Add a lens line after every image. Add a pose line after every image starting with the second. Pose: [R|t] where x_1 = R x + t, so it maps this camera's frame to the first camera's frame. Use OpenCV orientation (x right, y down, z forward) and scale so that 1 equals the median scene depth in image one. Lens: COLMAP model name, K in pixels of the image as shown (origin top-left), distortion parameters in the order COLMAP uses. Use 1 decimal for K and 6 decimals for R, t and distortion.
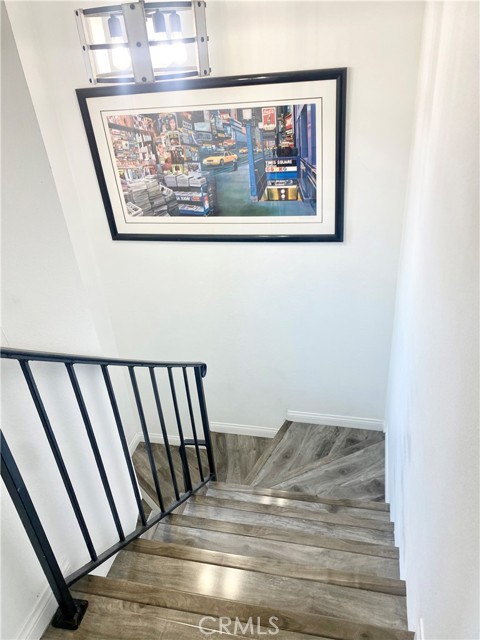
lens RADIAL K [[484.9, 0, 244.7], [0, 484.9, 322.0], [0, 0, 1]] dist [0.009121, -0.008208]
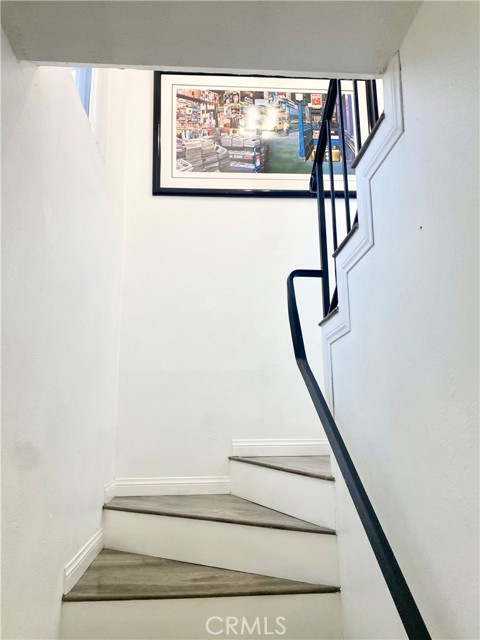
lens RADIAL K [[484.9, 0, 235.2], [0, 484.9, 317.5], [0, 0, 1]] dist [0.009121, -0.008208]
pose [[0.951717, 0.125479, 0.280160, -0.402041], [0.092829, 0.752276, -0.652275, 0.753138], [-0.292605, 0.646788, 0.704306, 0.483129]]
